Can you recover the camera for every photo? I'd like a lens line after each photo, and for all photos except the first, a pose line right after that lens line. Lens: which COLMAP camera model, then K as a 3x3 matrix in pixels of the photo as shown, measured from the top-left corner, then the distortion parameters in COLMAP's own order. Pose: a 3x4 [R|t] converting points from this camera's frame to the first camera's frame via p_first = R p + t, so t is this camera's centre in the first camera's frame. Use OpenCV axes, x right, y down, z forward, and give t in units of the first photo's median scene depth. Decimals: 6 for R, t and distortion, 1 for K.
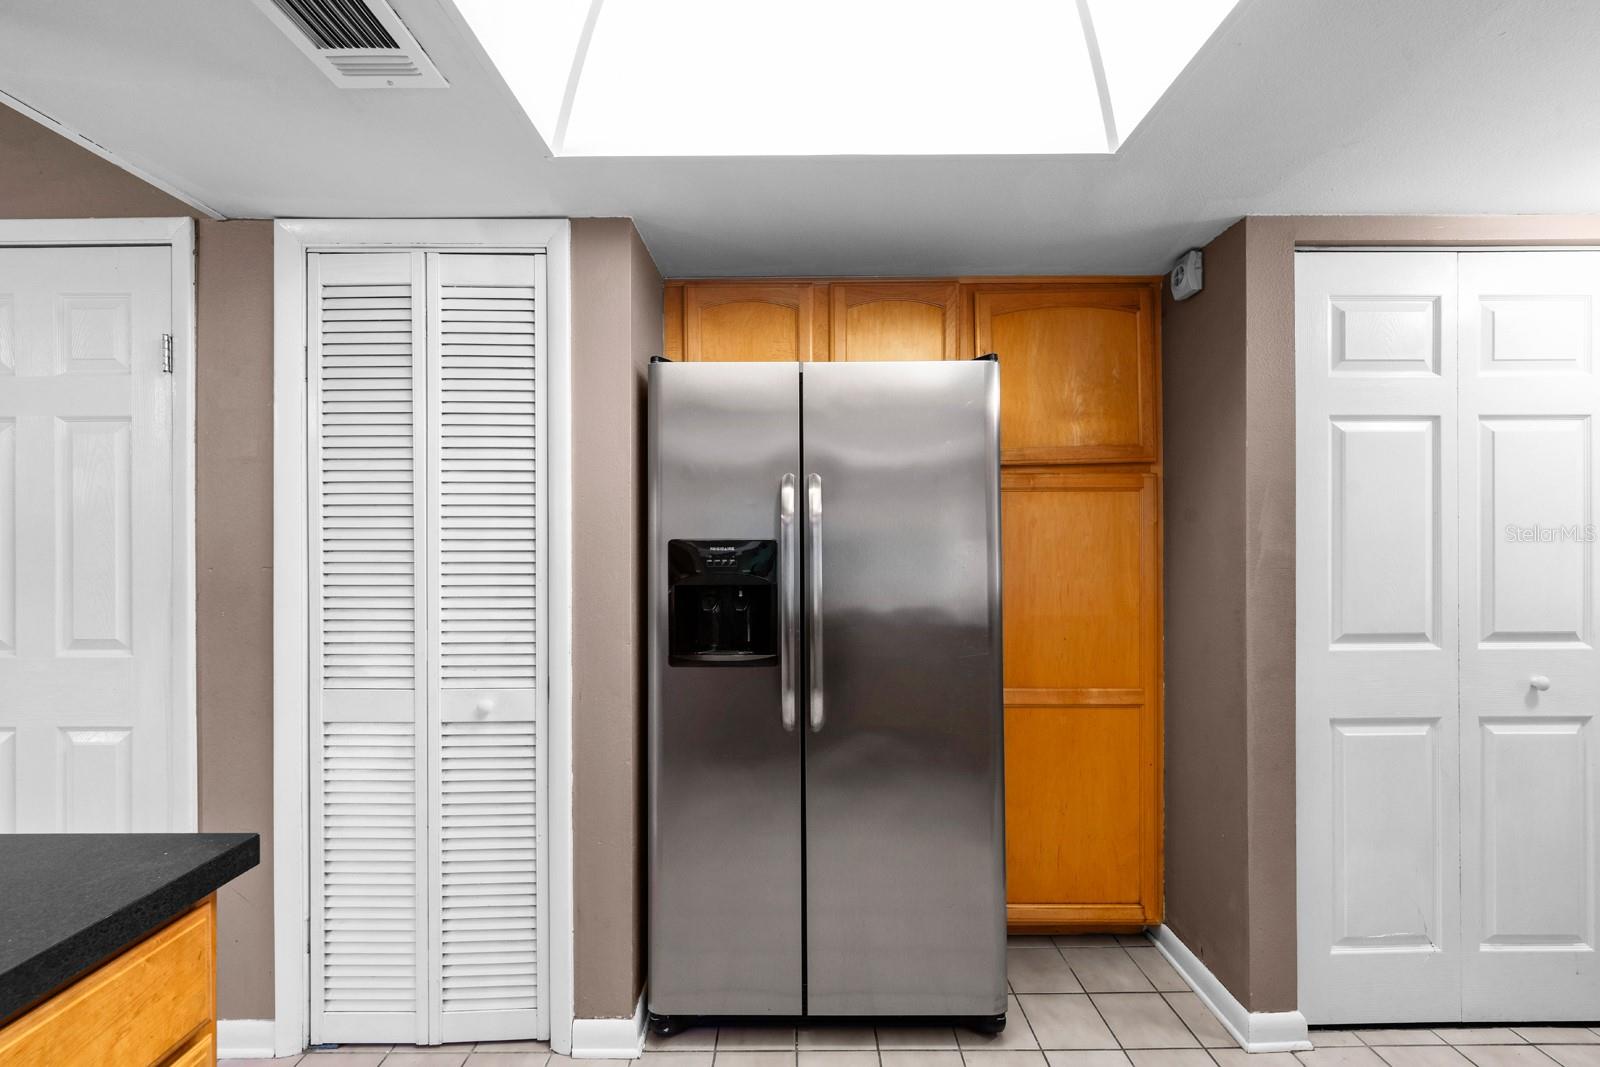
lens RADIAL K [[654.9, 0, 792.6], [0, 654.9, 536.2], [0, 0, 1]] dist [0.001143, -0.000530]
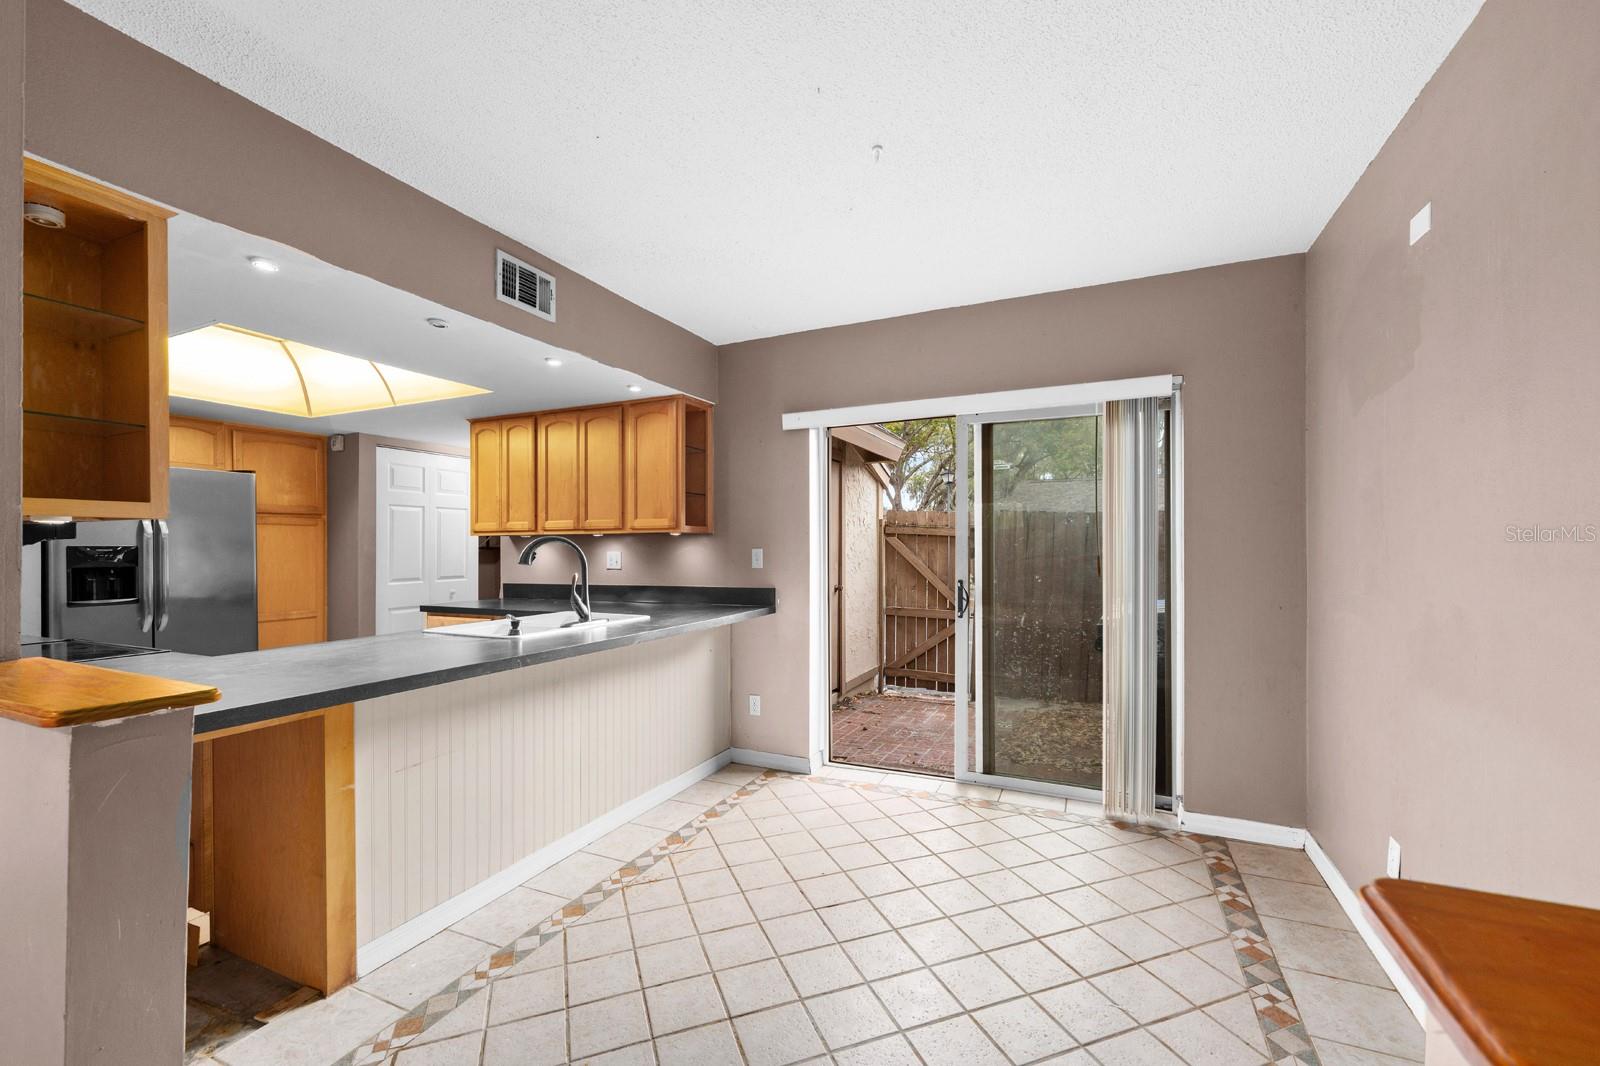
lens RADIAL K [[654.9, 0, 789.6], [0, 654.9, 548.4], [0, 0, 1]] dist [0.001143, -0.000530]
pose [[0.421366, 0.002715, 0.906886, -0.910334], [-0.004689, 0.999989, -0.000814, 0.004660], [-0.906878, -0.003910, 0.421374, -1.571498]]
